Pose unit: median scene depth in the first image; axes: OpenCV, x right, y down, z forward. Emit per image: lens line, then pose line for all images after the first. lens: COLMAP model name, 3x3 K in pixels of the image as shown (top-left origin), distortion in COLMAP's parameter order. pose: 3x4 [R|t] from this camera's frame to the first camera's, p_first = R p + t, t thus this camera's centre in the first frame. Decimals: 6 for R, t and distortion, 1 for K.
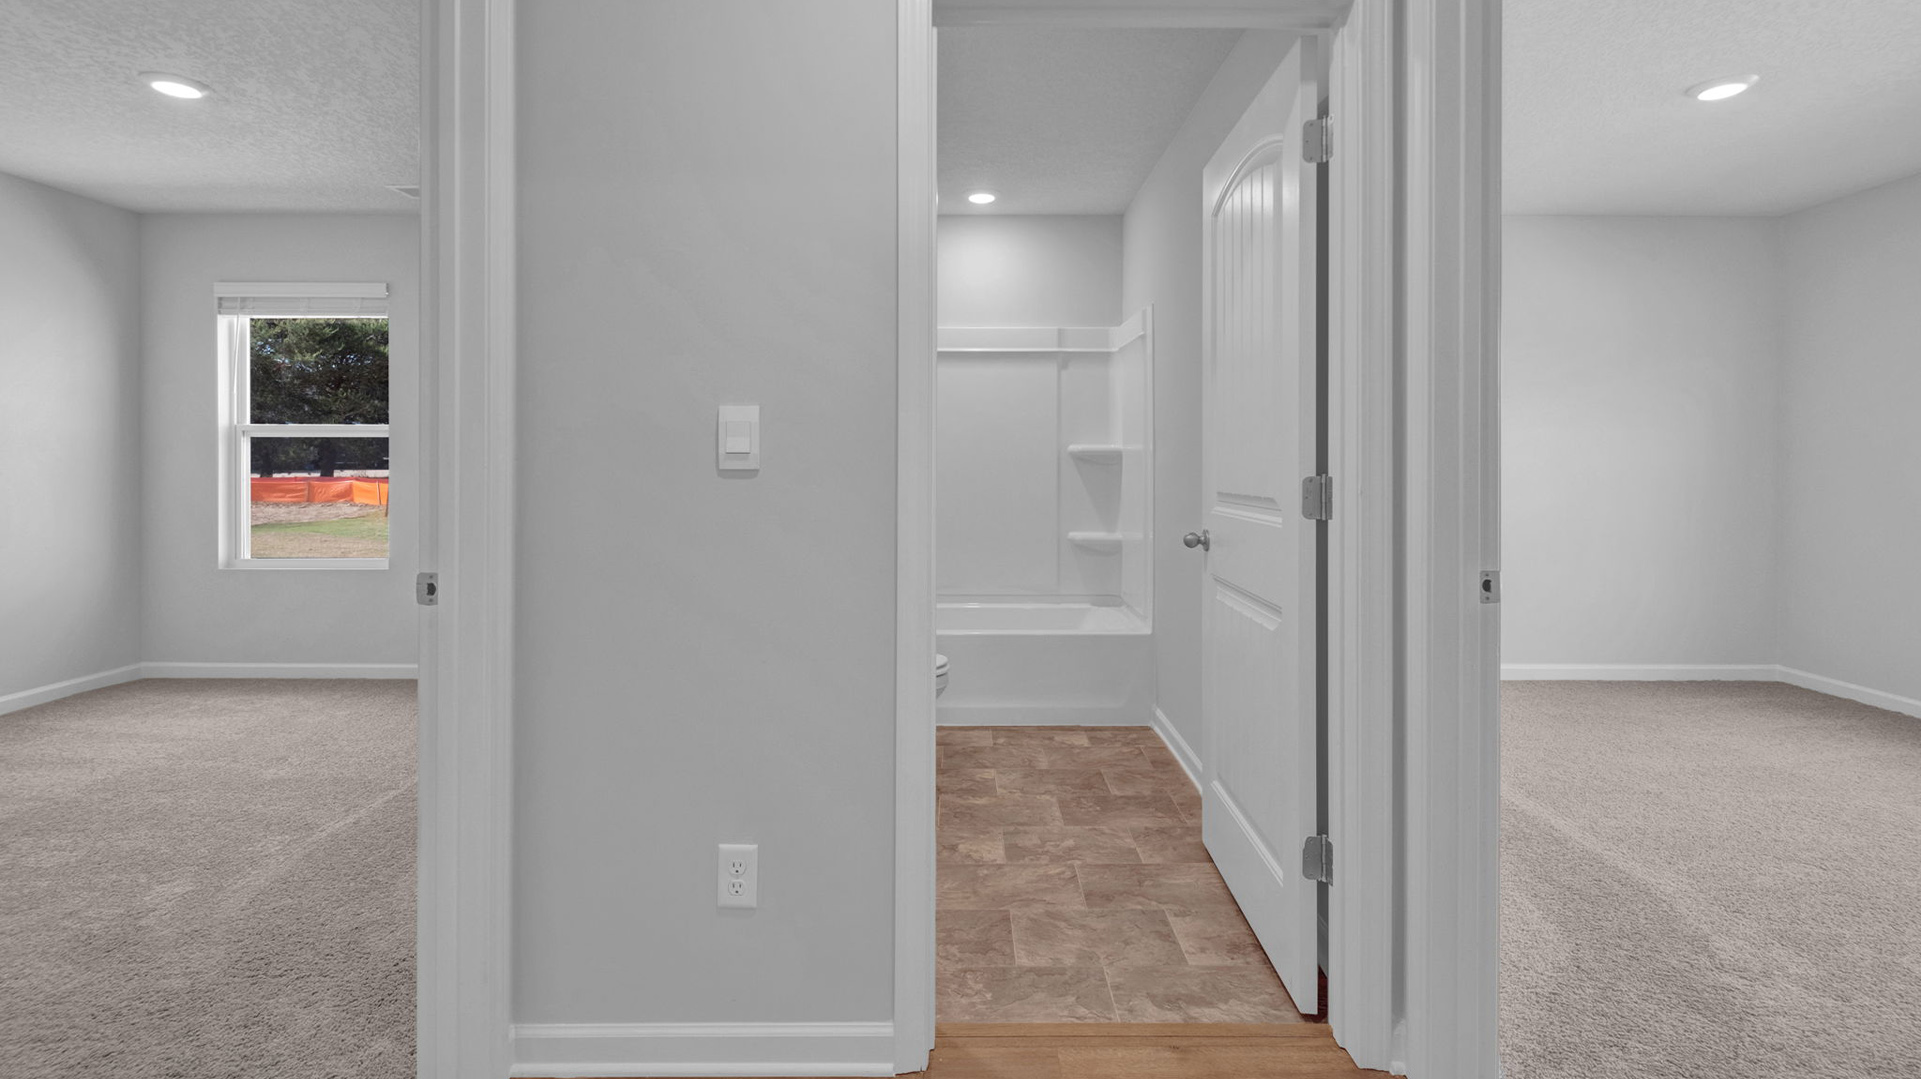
lens RADIAL K [[848.7, 0, 963.0], [0, 848.7, 458.9], [0, 0, 1]] dist [-0.003056, -0.000803]
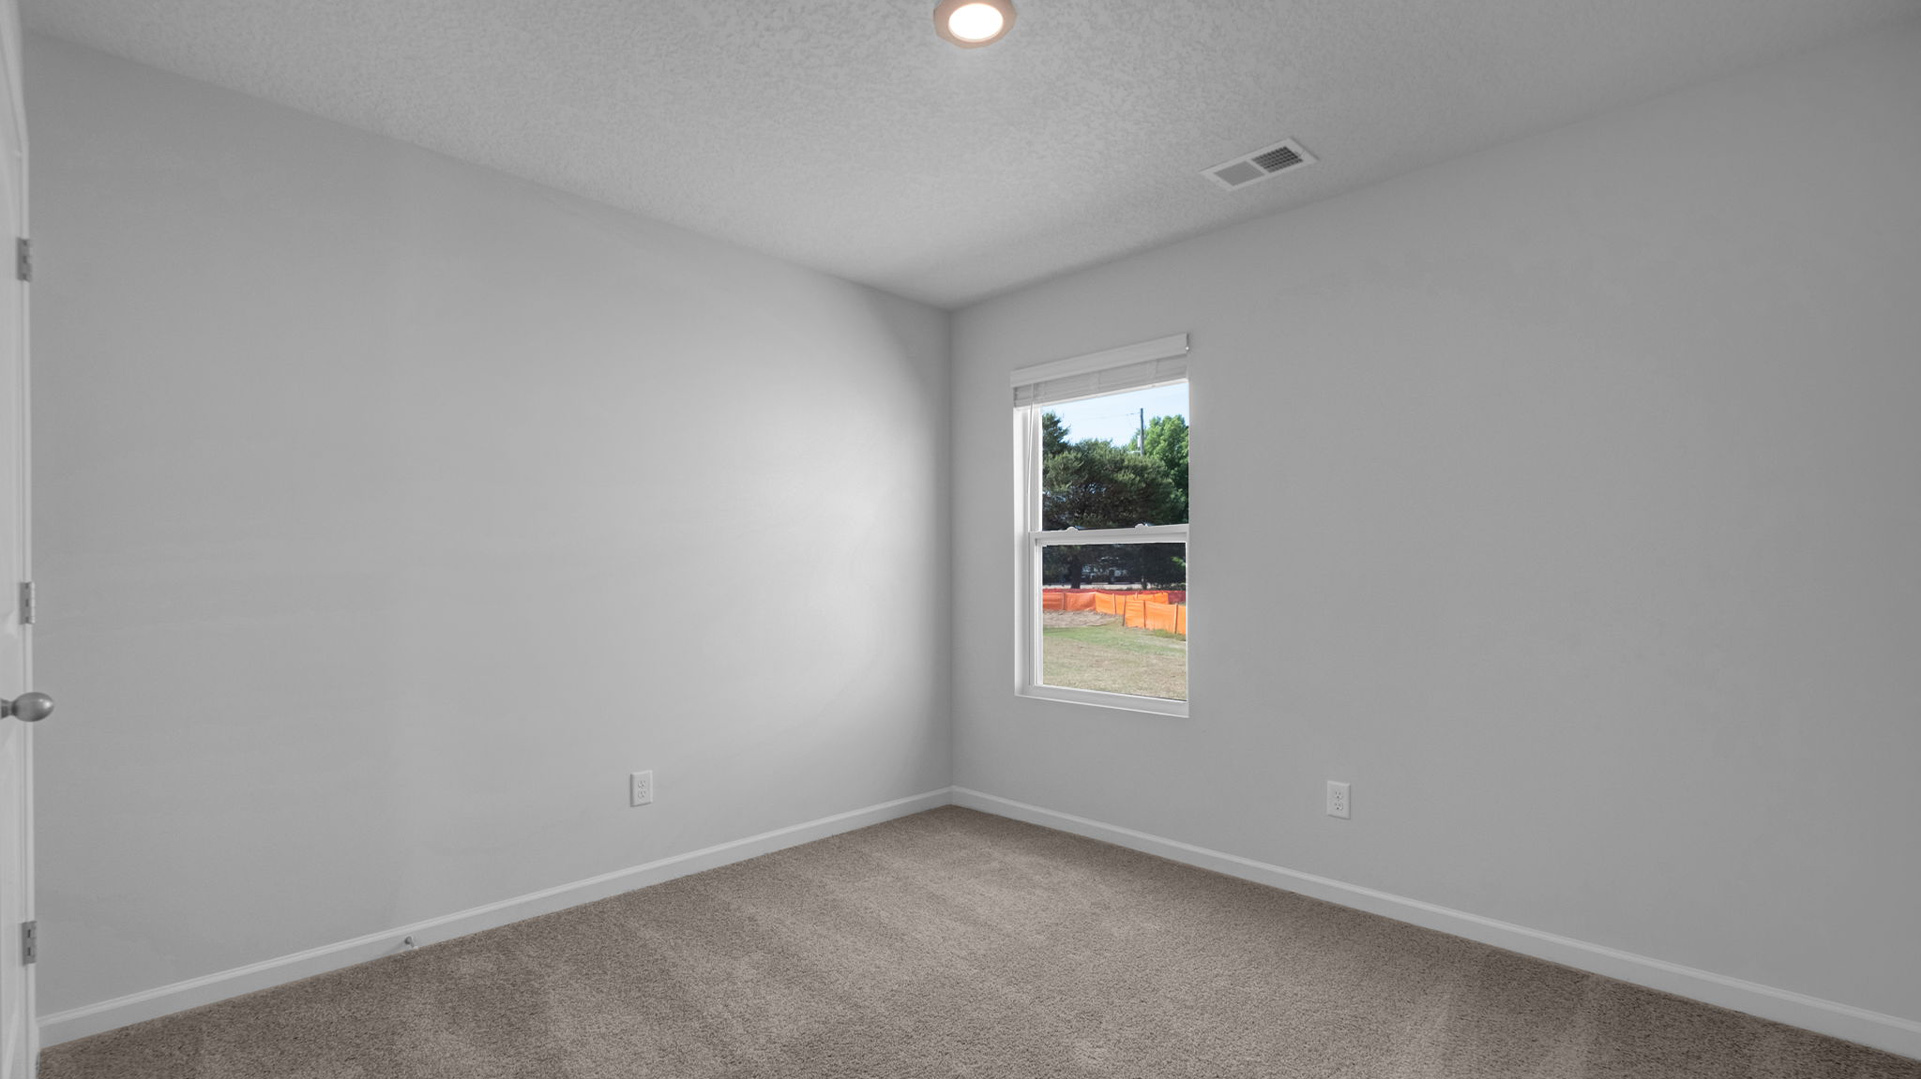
lens RADIAL K [[848.7, 0, 953.8], [0, 848.7, 585.1], [0, 0, 1]] dist [-0.003056, -0.000803]
pose [[0.710190, 0.008100, -0.703963, -0.316394], [0.001988, 0.999907, 0.013511, 0.002953], [0.704007, -0.010995, 0.710108, 0.342588]]
